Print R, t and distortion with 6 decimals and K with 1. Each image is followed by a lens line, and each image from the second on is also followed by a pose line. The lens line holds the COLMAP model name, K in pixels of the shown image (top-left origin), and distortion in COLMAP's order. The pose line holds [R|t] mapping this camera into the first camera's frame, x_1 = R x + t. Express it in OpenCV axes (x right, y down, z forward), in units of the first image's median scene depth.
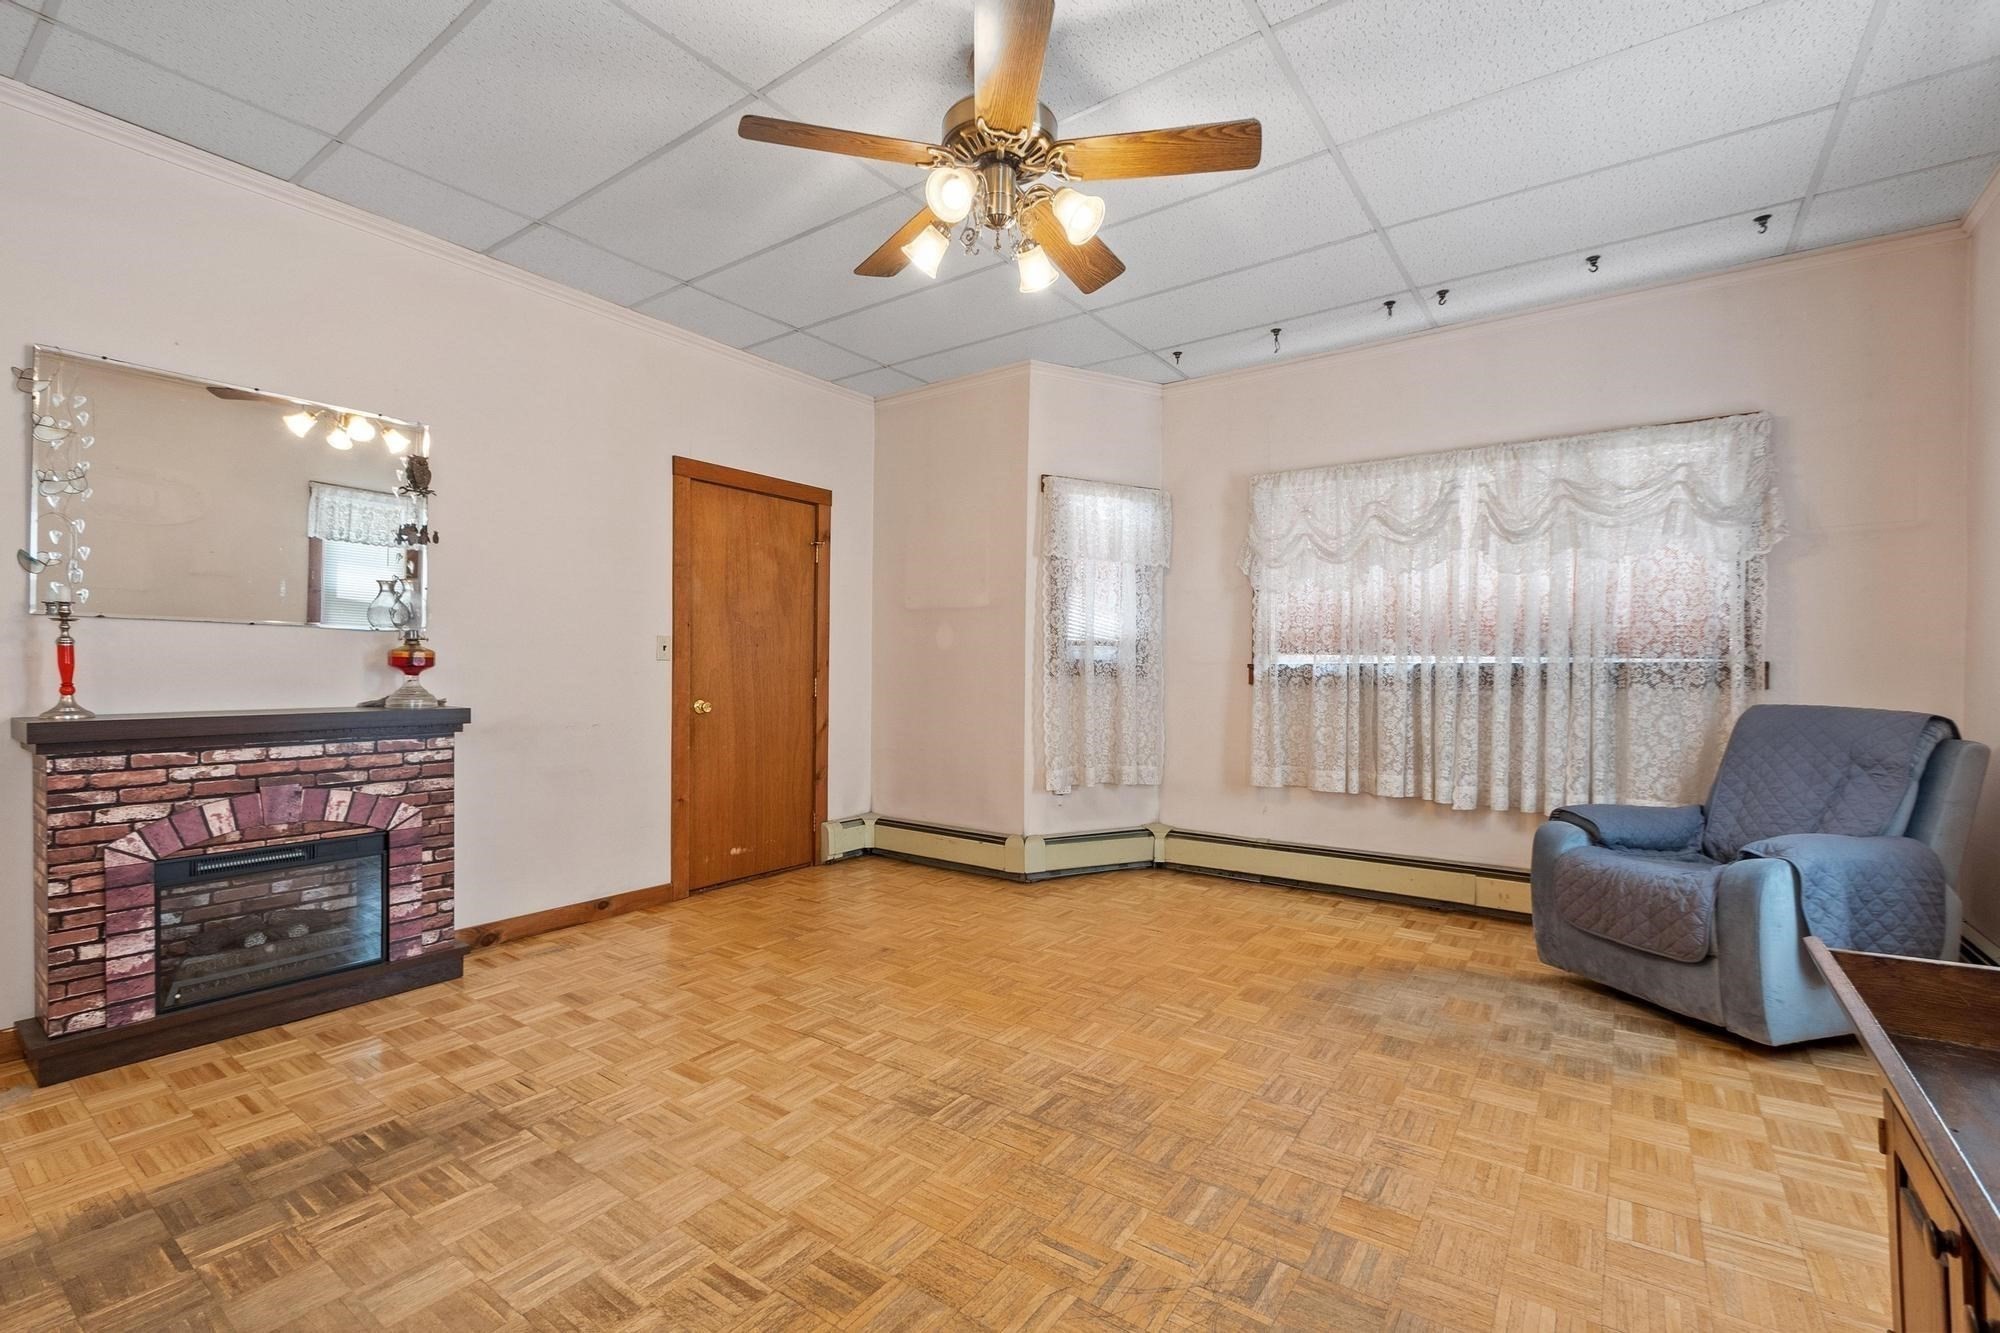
lens RADIAL K [[881.9, 0, 988.4], [0, 881.9, 655.7], [0, 0, 1]] dist [0.002138, -0.000115]
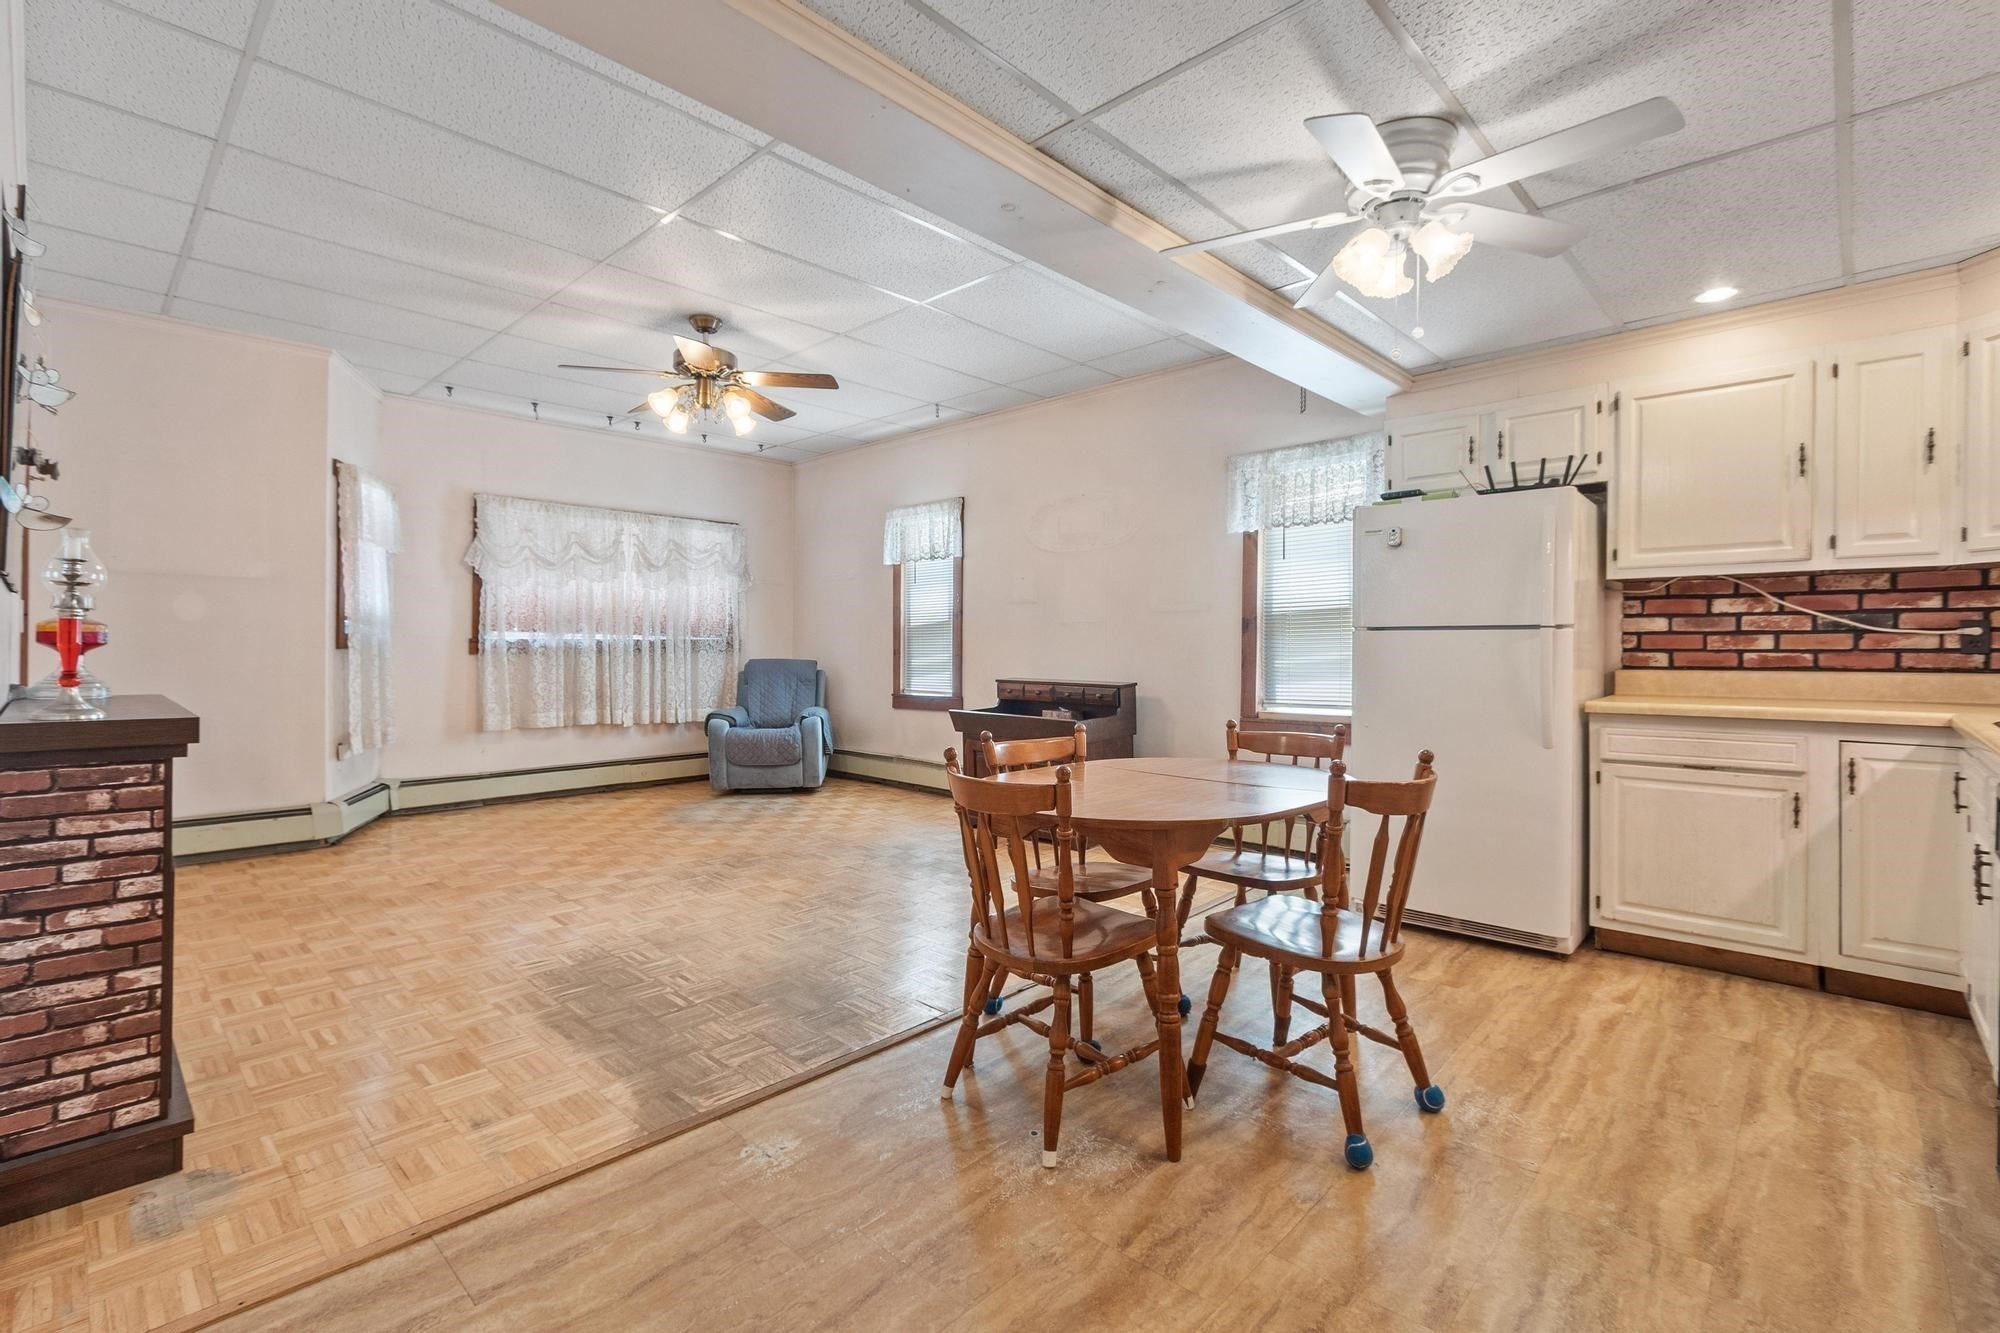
lens RADIAL K [[881.9, 0, 988.4], [0, 881.9, 655.7], [0, 0, 1]] dist [0.002138, -0.000115]
pose [[0.125835, -0.017089, 0.991904, -1.433522], [-0.019343, 0.999619, 0.019676, -0.010200], [-0.991863, -0.021663, 0.125457, 0.144158]]
